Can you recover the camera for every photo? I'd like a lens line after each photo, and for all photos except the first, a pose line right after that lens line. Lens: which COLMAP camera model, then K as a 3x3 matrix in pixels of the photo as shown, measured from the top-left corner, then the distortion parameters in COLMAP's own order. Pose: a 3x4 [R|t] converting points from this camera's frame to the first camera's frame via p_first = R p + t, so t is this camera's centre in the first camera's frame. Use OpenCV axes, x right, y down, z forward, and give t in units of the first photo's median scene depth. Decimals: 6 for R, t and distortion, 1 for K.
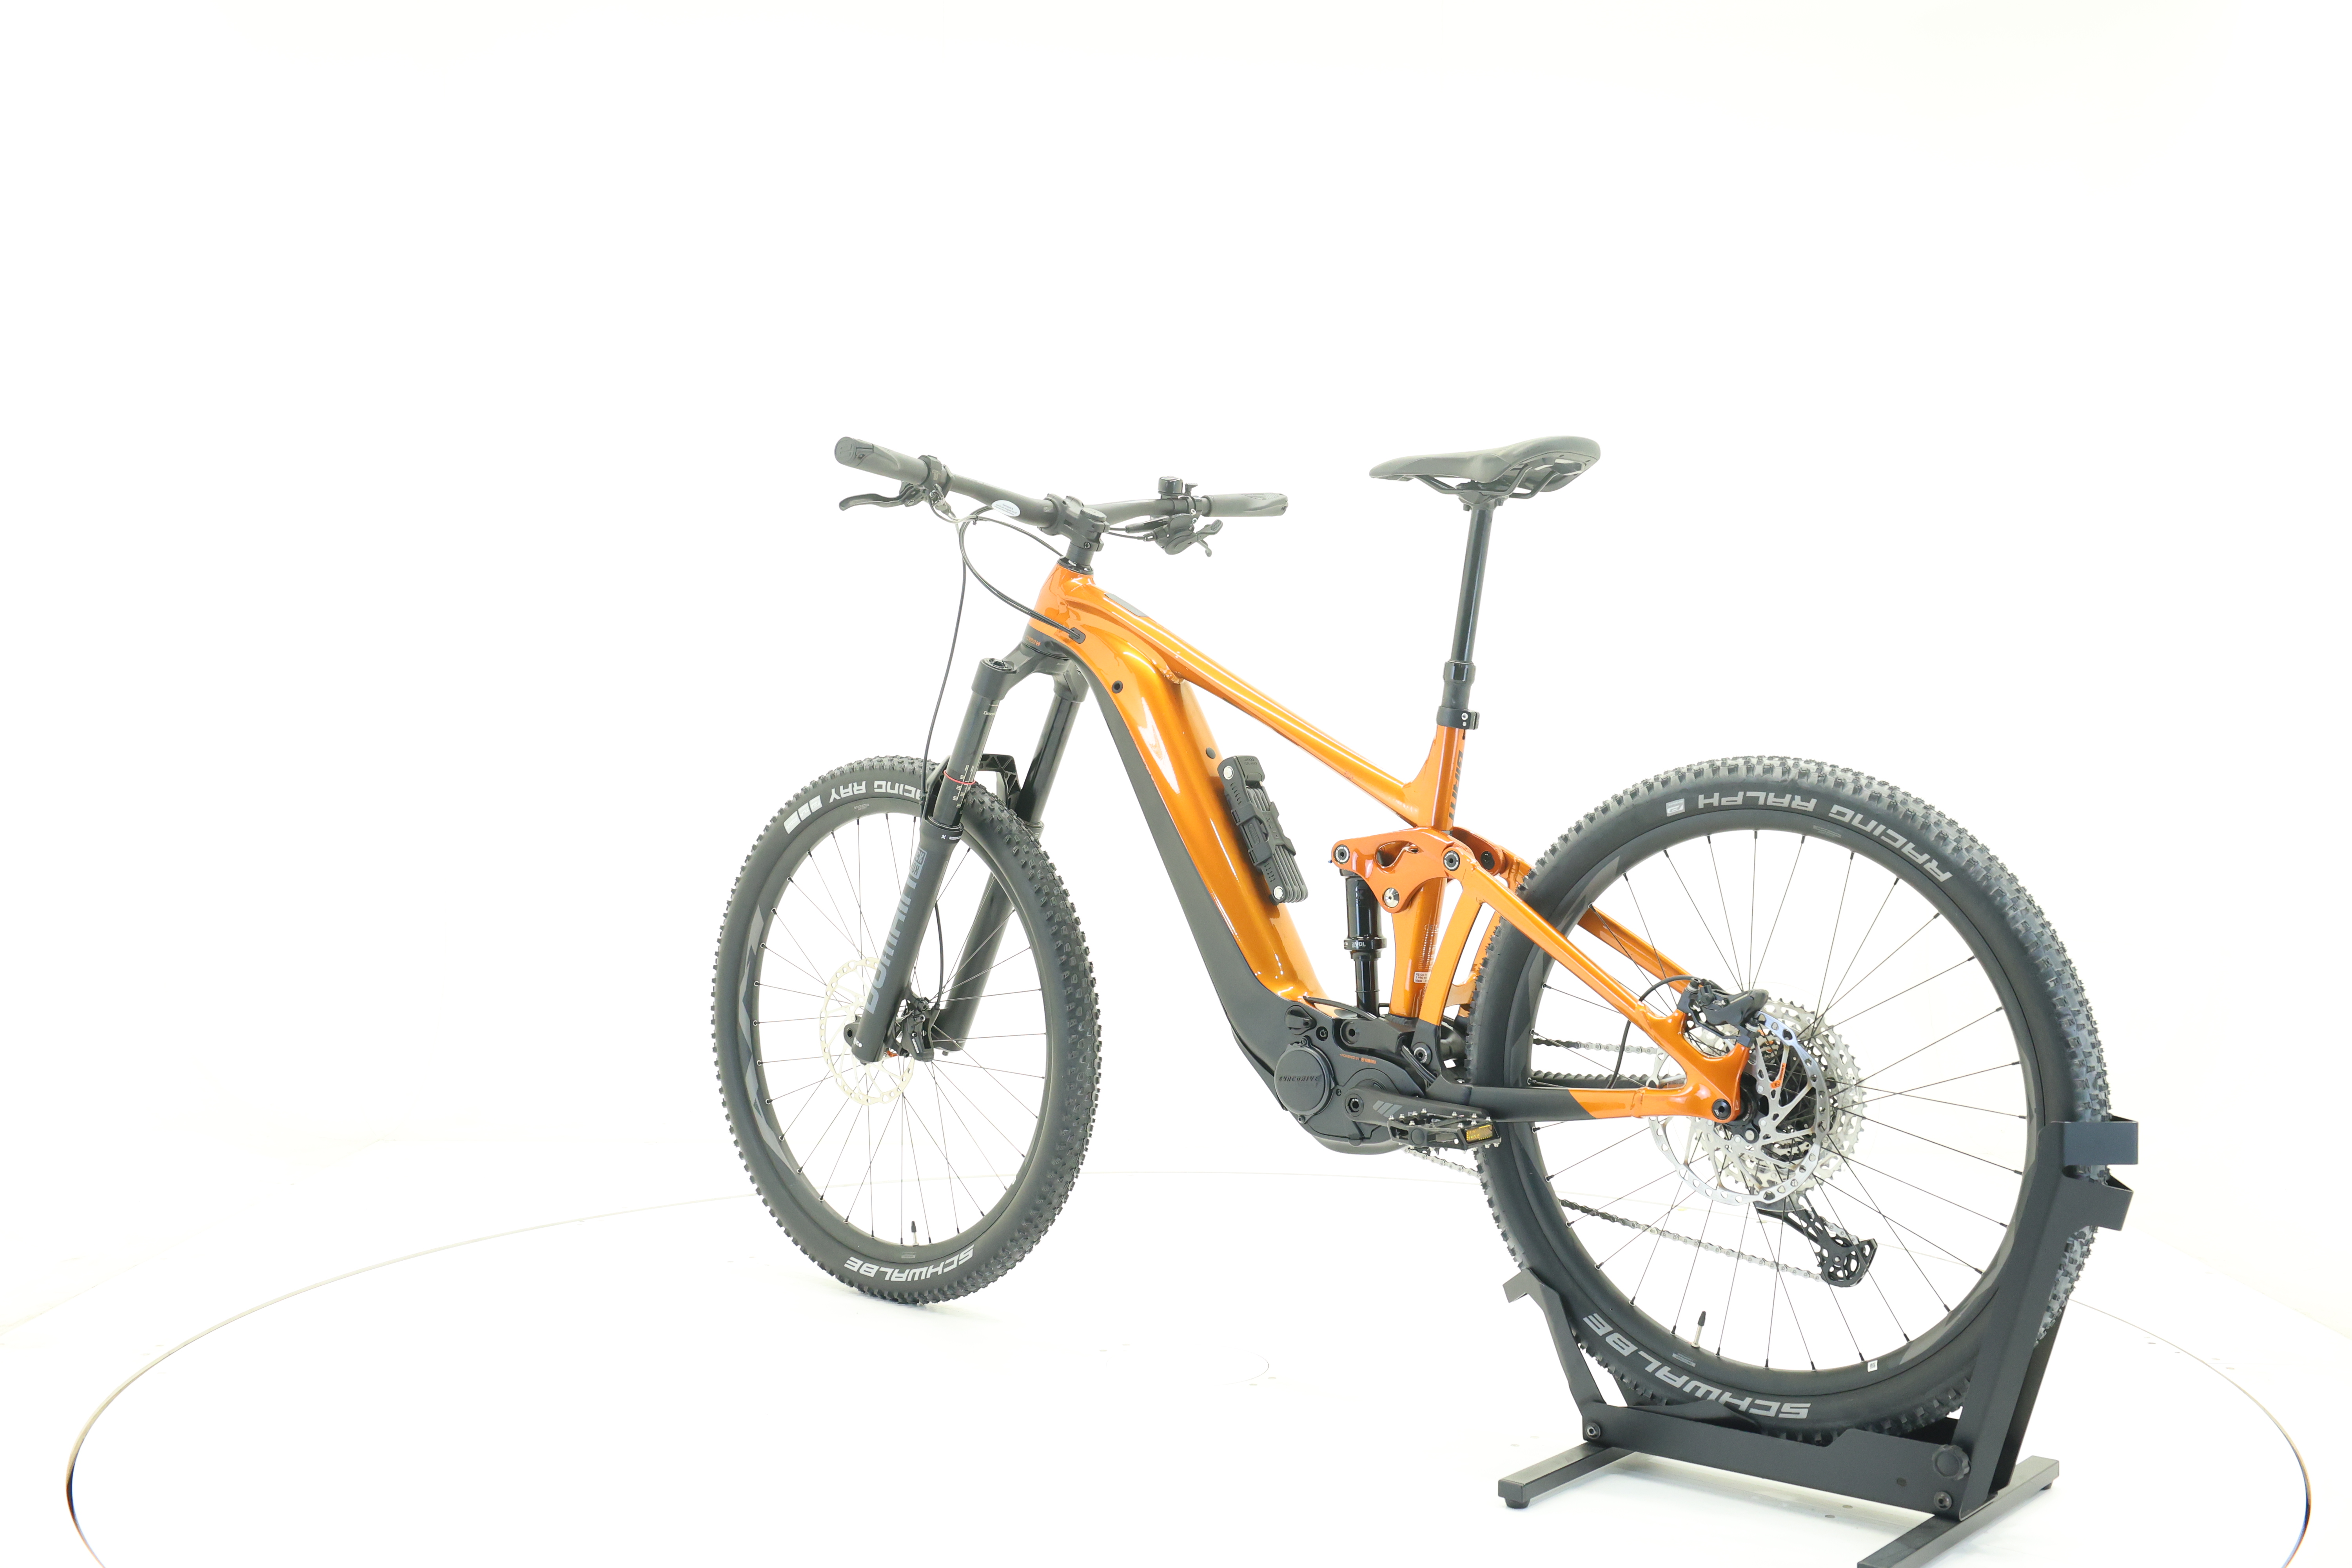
lens RADIAL K [[2420.4, 0, 1176.6], [0, 2420.4, 788.7], [0, 0, 1]] dist [-0.014853, 0.000000]
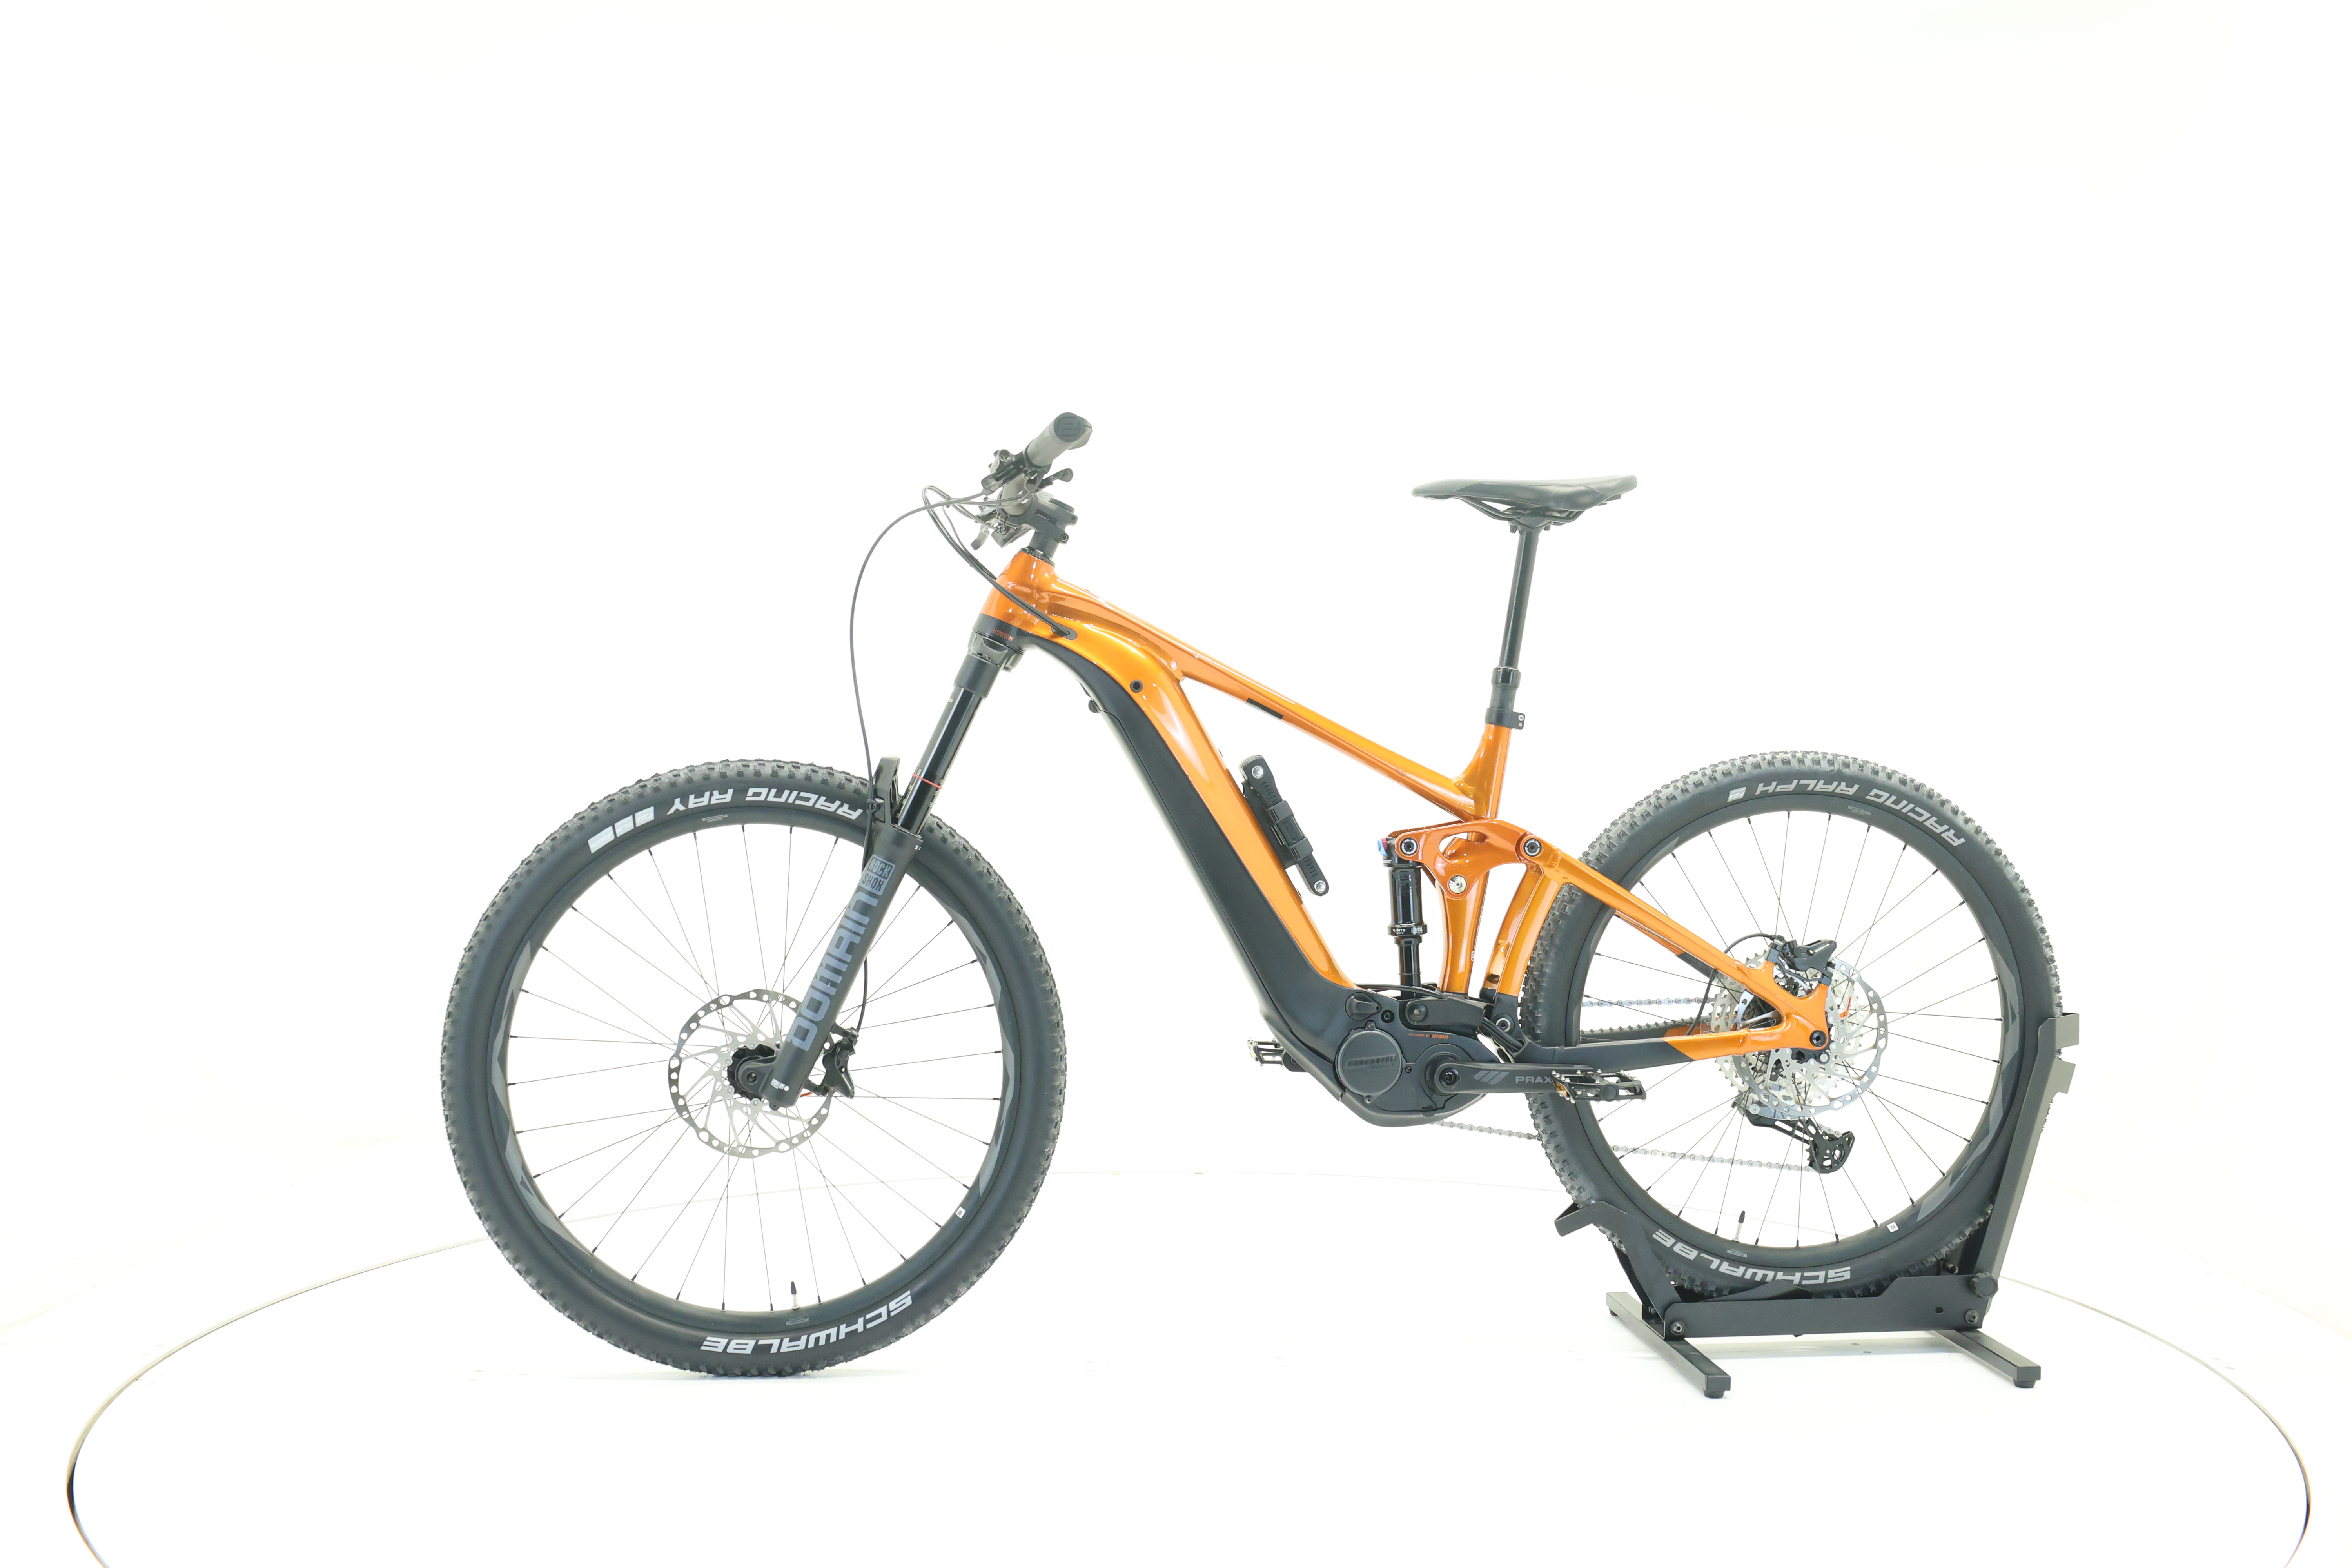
lens RADIAL K [[2420.4, 0, 1180.4], [0, 2420.4, 782.1], [0, 0, 1]] dist [-0.014853, 0.000000]
pose [[0.693386, -0.019280, 0.720308, -0.788932], [0.016966, 0.999802, 0.010428, -0.014480], [-0.720366, 0.004990, 0.693576, 0.339658]]
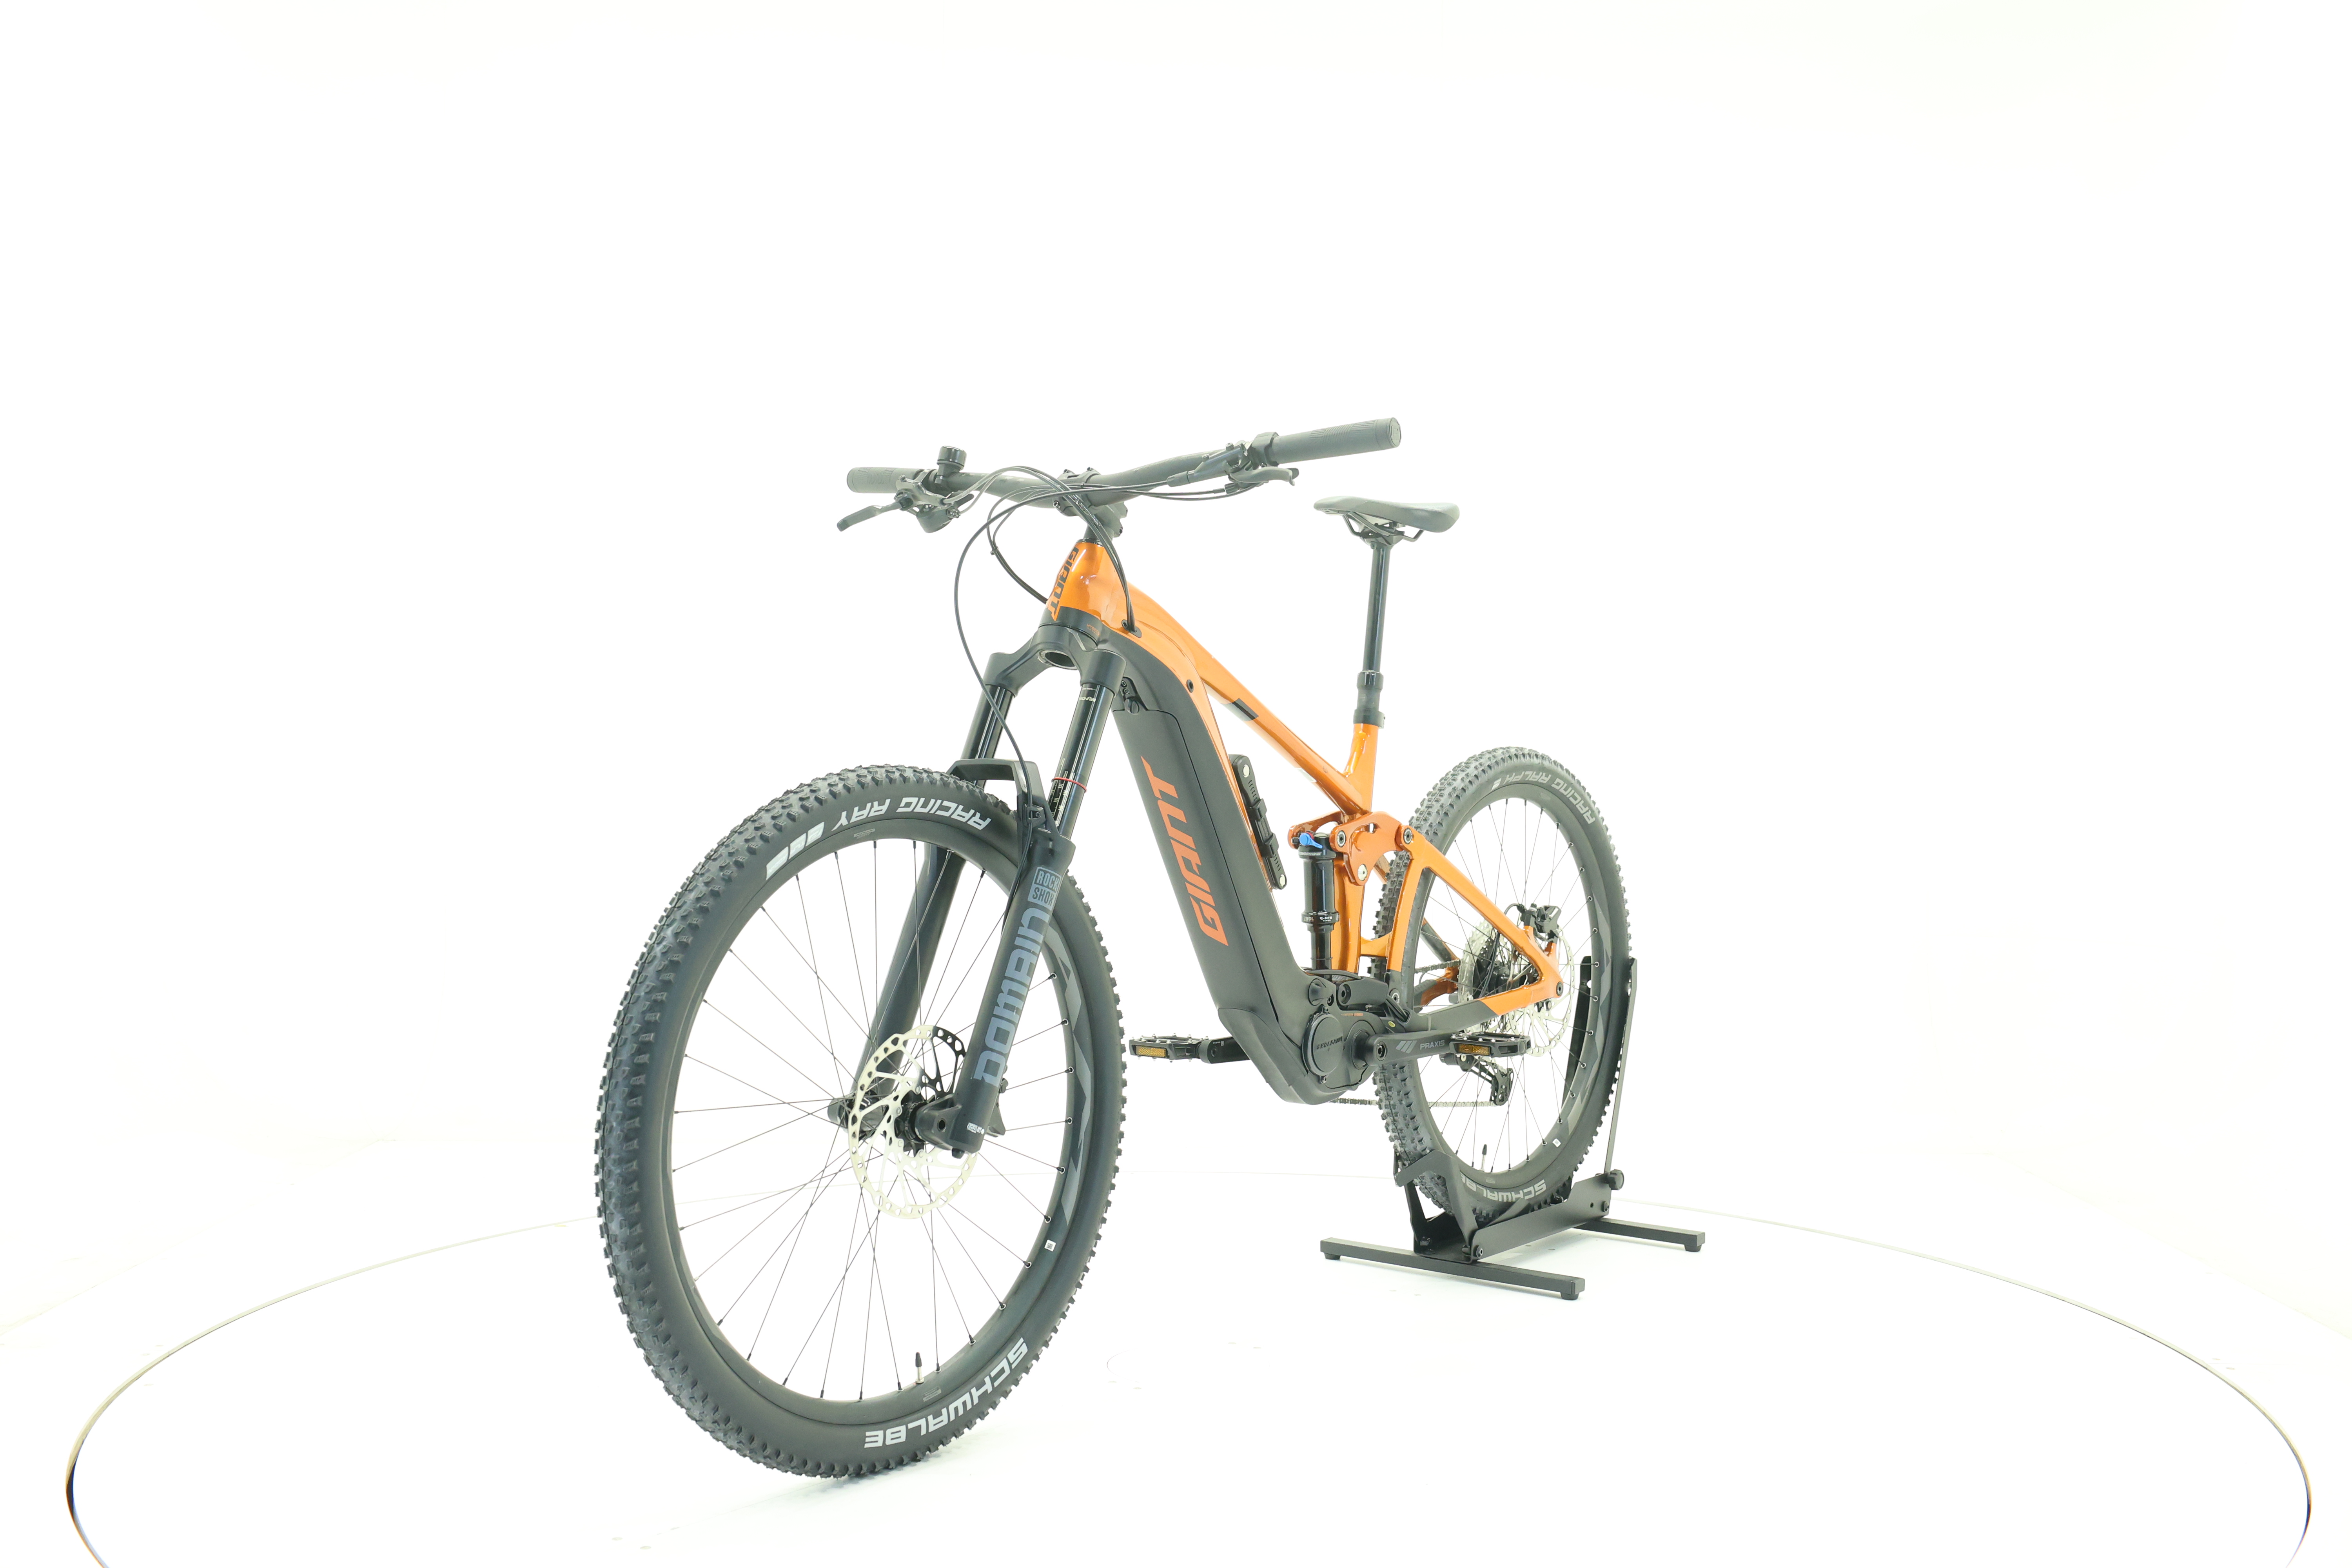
lens RADIAL K [[2420.4, 0, 1180.1], [0, 2420.4, 771.8], [0, 0, 1]] dist [-0.014853, 0.000000]
pose [[-0.037922, -0.023137, 0.999013, -1.092916], [0.020991, 0.999493, 0.023945, -0.034069], [-0.999060, 0.021878, -0.037417, 1.144833]]
